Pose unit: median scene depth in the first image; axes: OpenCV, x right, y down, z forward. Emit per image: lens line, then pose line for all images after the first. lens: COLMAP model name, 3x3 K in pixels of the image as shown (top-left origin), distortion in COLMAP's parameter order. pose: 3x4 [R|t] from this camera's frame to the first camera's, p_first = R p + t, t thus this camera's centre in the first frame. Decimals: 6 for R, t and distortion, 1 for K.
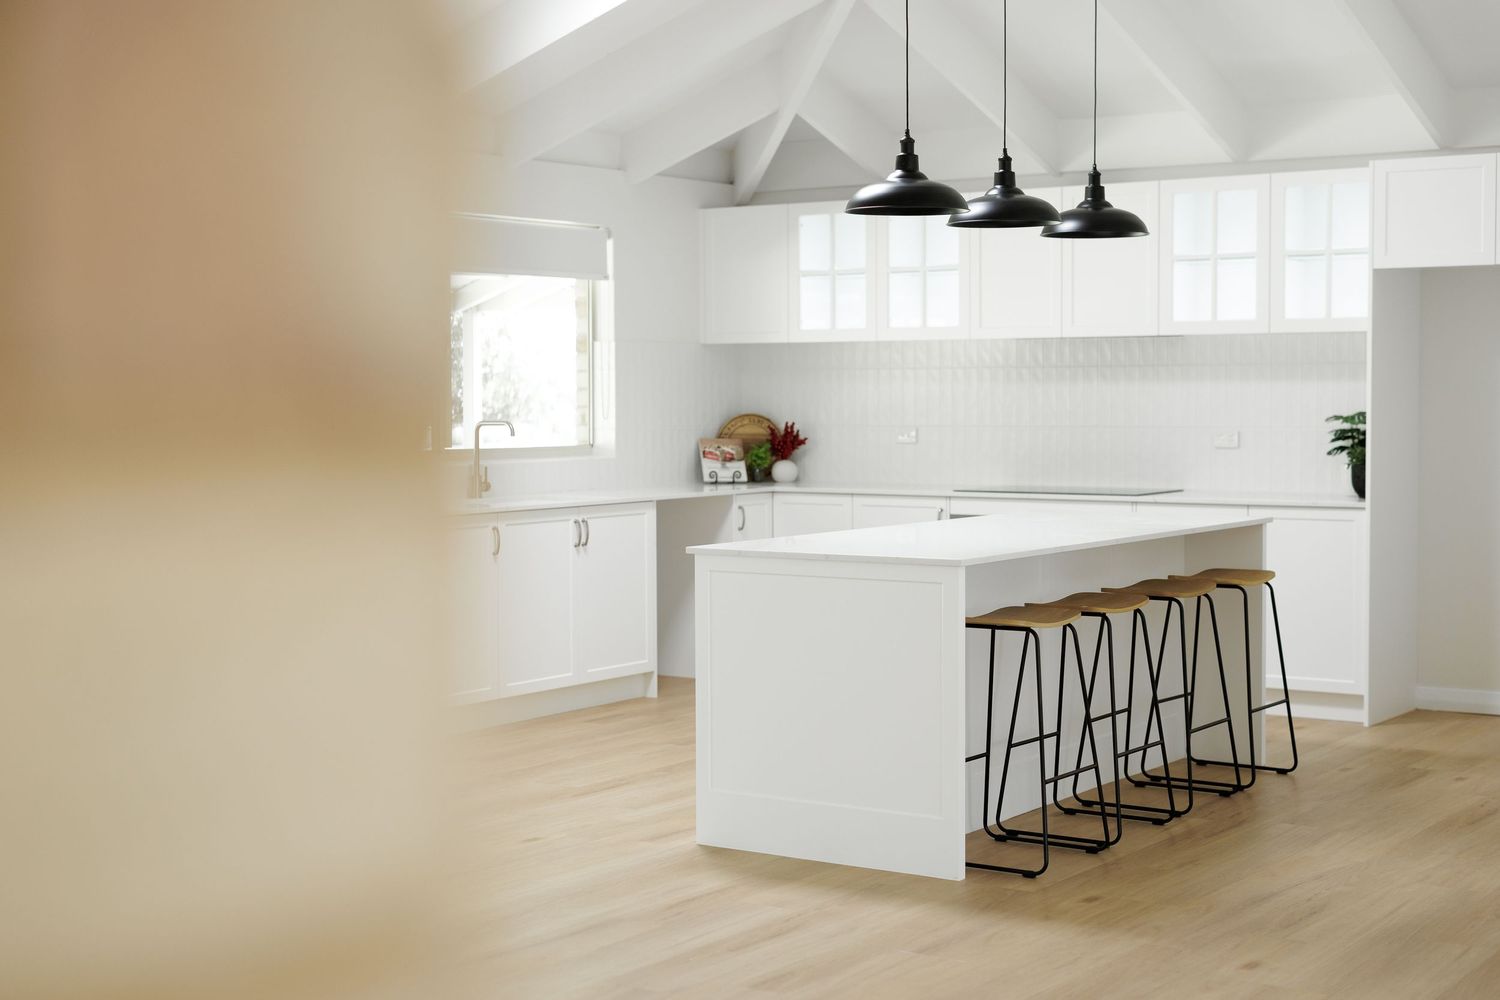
lens RADIAL K [[2201.8, 0, 752.6], [0, 2201.8, 490.8], [0, 0, 1]] dist [0.040549, 0.000000]
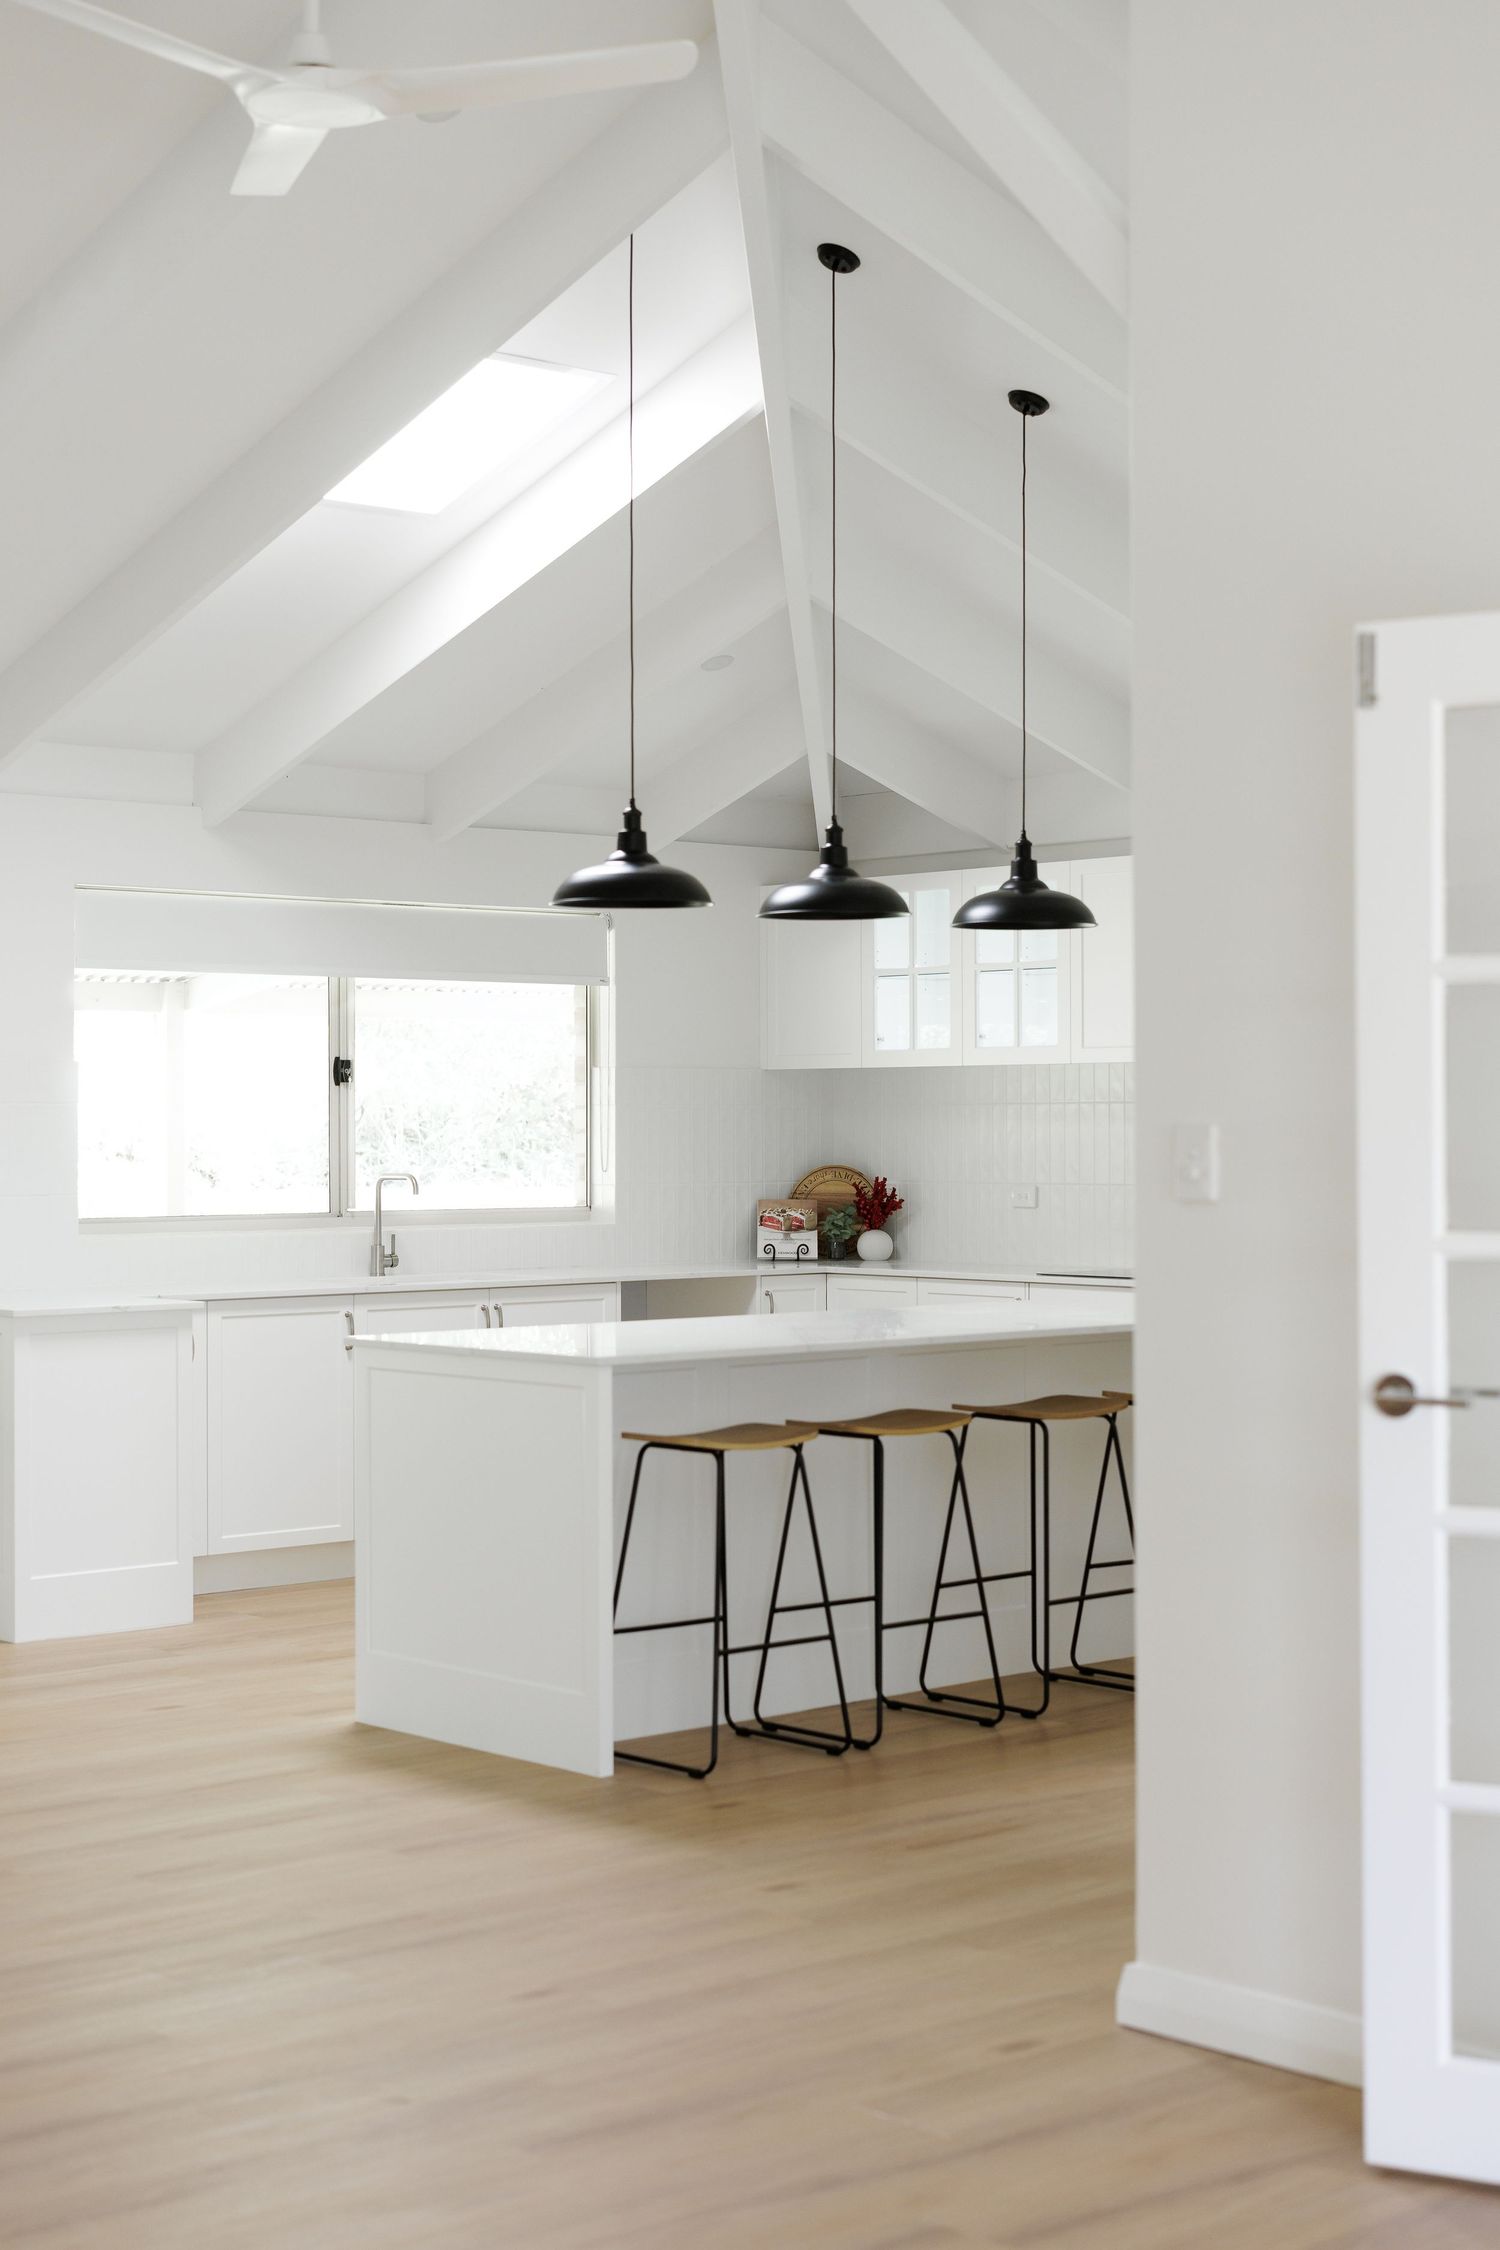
lens RADIAL K [[3302.6, 0, 755.0], [0, 3302.6, 1148.4], [0, 0, 1]] dist [0.040549, 0.000000]
pose [[0.971908, 0.003405, -0.235336, 0.248909], [-0.012542, 0.999224, -0.037339, 0.000377], [0.235026, 0.039241, 0.971197, -0.068165]]
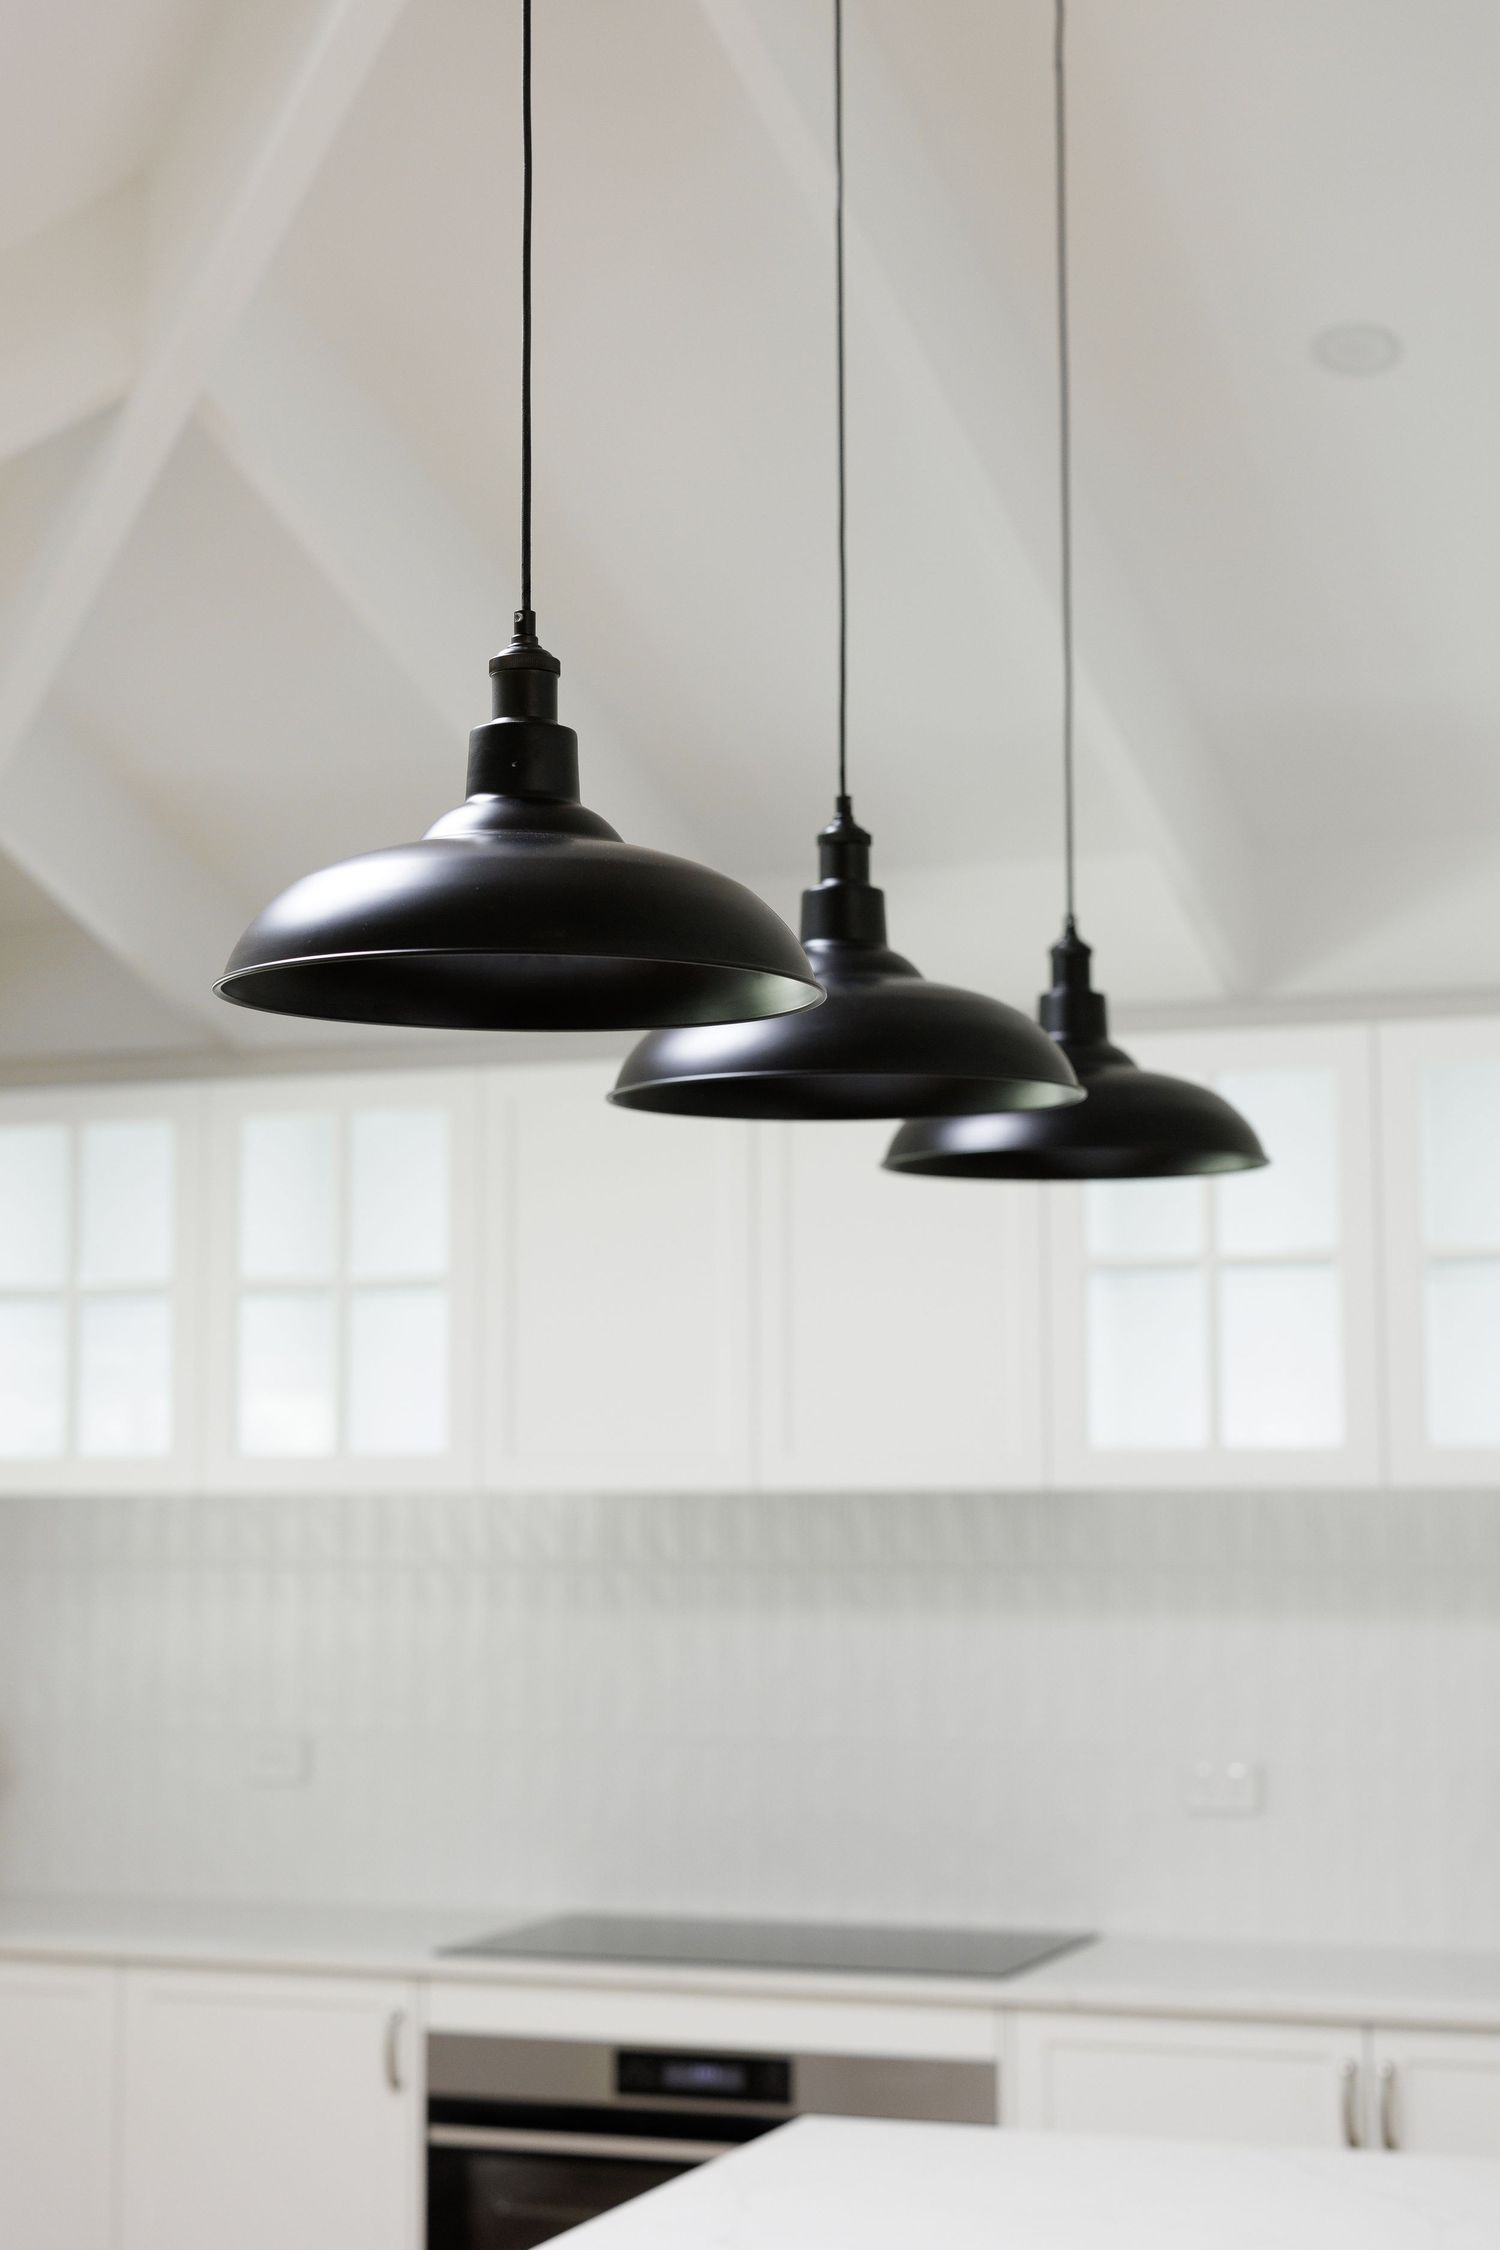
lens RADIAL K [[3701.5, 0, 763.8], [0, 3701.5, 1122.2], [0, 0, 1]] dist [0.065530, 0.000000]
pose [[0.972631, 0.028989, 0.230539, 0.007226], [0.005637, 0.988951, -0.148133, -0.039775], [-0.232286, 0.145378, 0.961721, 0.425434]]
